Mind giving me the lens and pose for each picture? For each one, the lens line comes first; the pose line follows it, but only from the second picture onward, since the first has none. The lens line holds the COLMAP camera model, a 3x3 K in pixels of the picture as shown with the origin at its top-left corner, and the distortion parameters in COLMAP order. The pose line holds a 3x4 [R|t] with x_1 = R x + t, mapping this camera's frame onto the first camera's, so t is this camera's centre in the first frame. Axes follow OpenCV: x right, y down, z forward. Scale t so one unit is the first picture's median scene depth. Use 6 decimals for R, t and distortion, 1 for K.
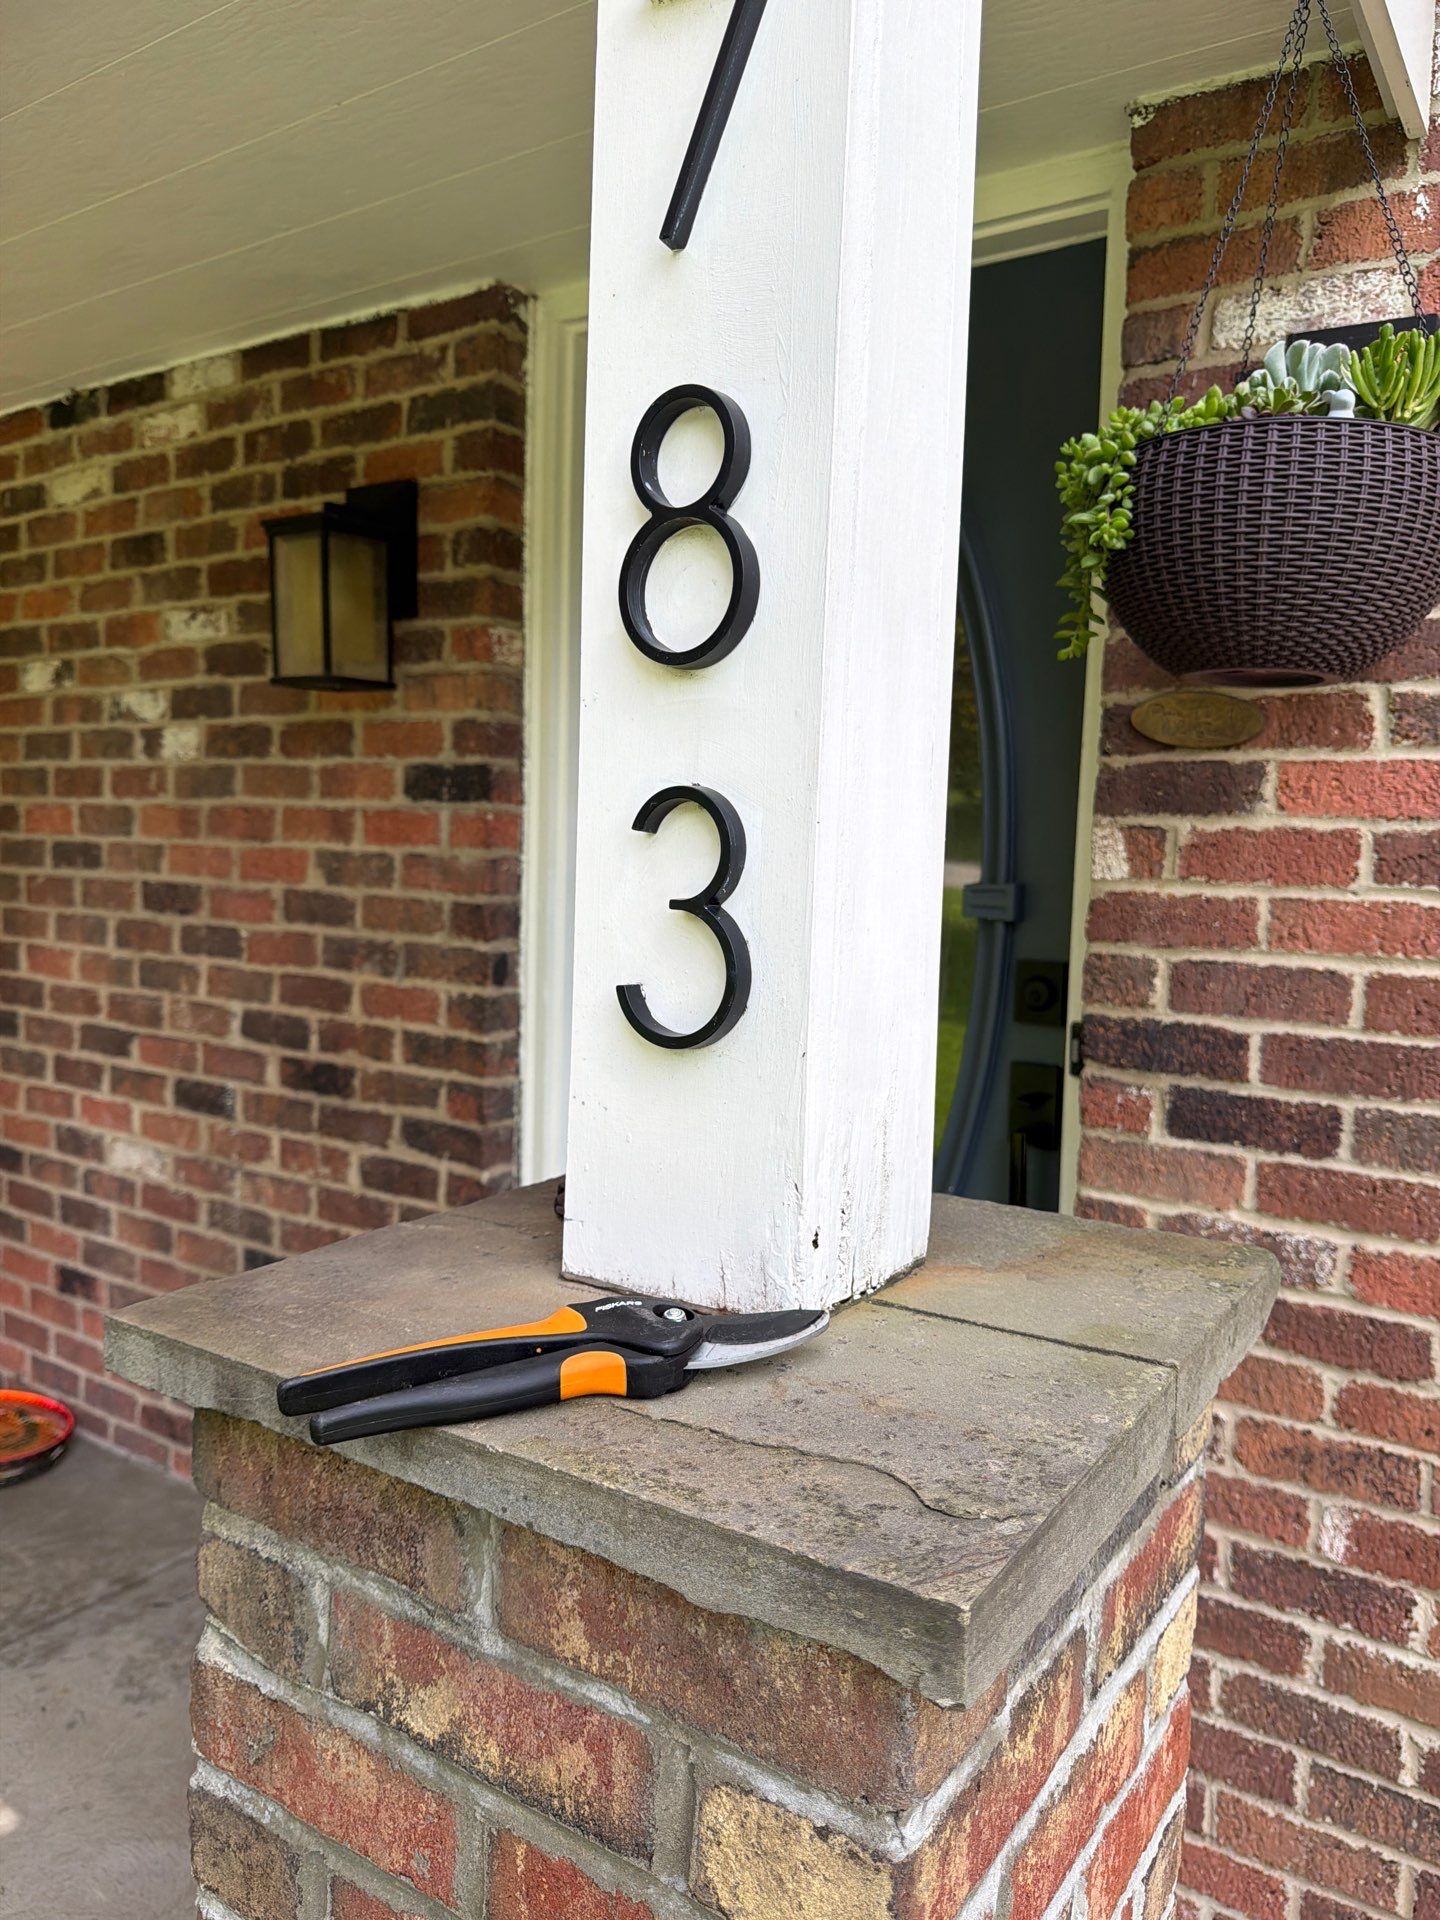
lens RADIAL K [[1401.3, 0, 720.0], [0, 1401.3, 960.0], [0, 0, 1]] dist [0.031403, -0.088499]
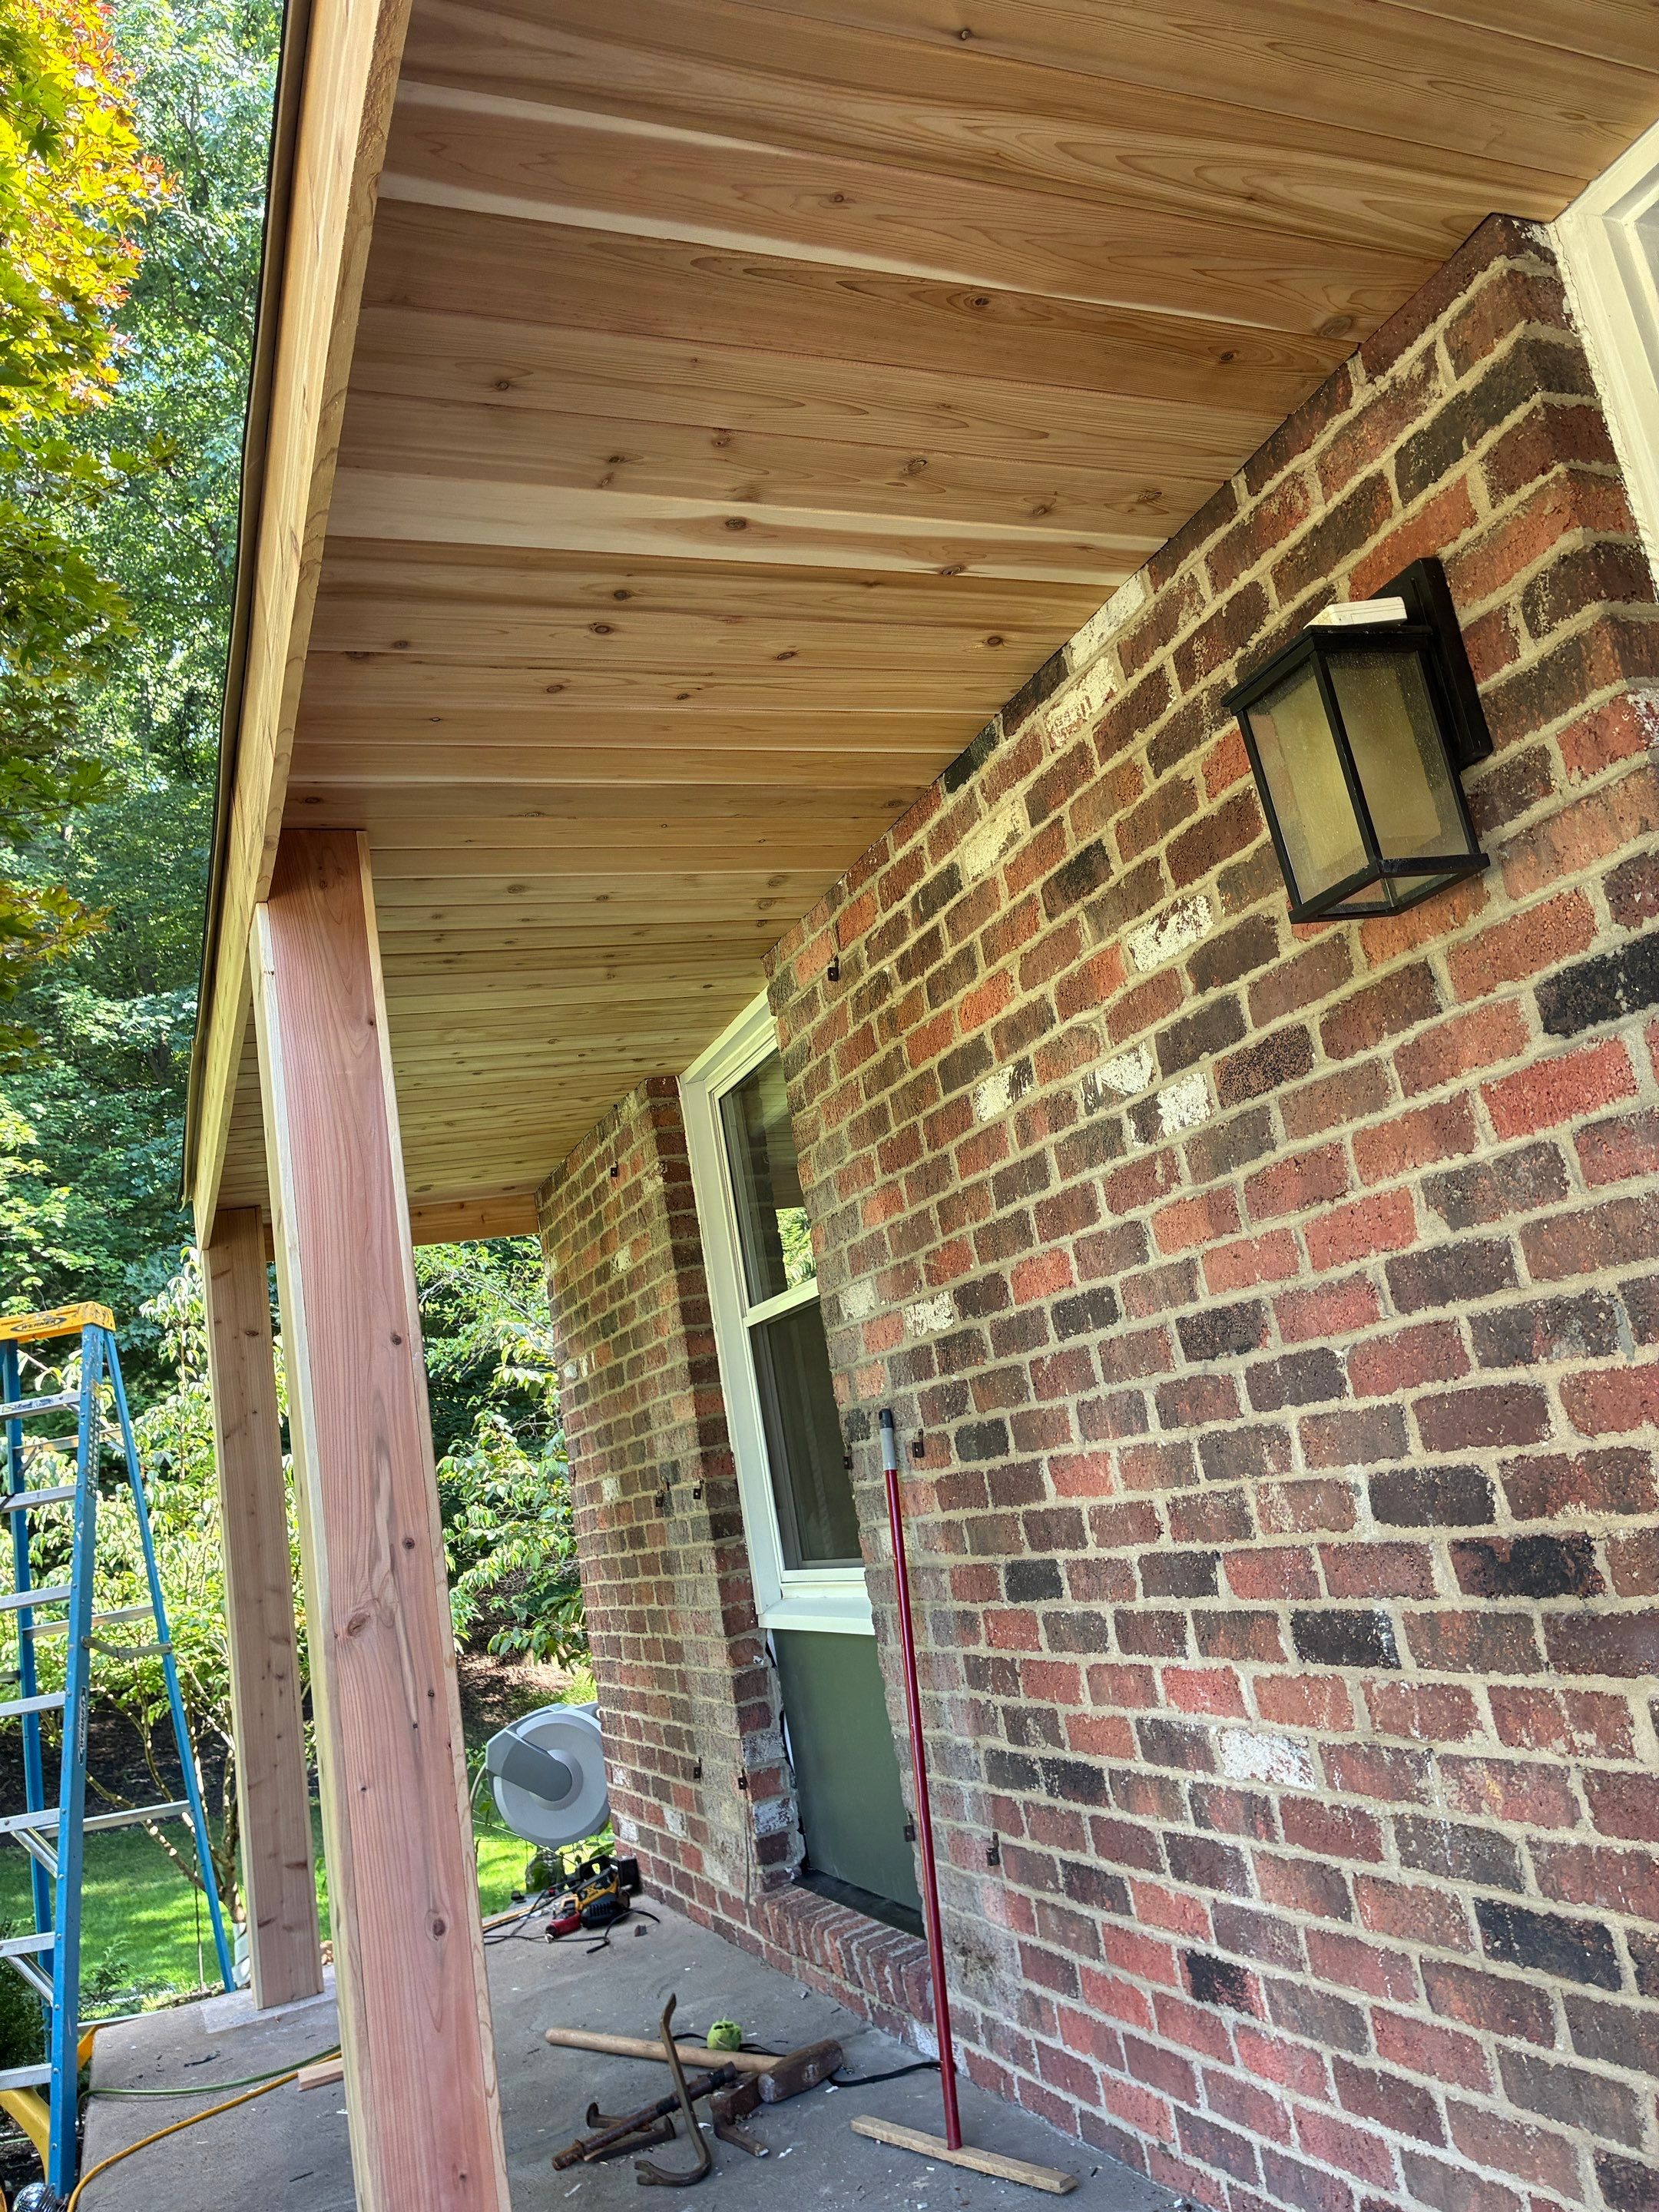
lens RADIAL K [[1645.9, 0, 866.7], [0, 1645.9, 1064.8], [0, 0, 1]] dist [0.014844, -0.009029]
pose [[0.826672, -0.299045, -0.476640, -0.119964], [0.153629, 0.934852, -0.320078, 0.064094], [0.541306, 0.191374, 0.818758, 0.244673]]
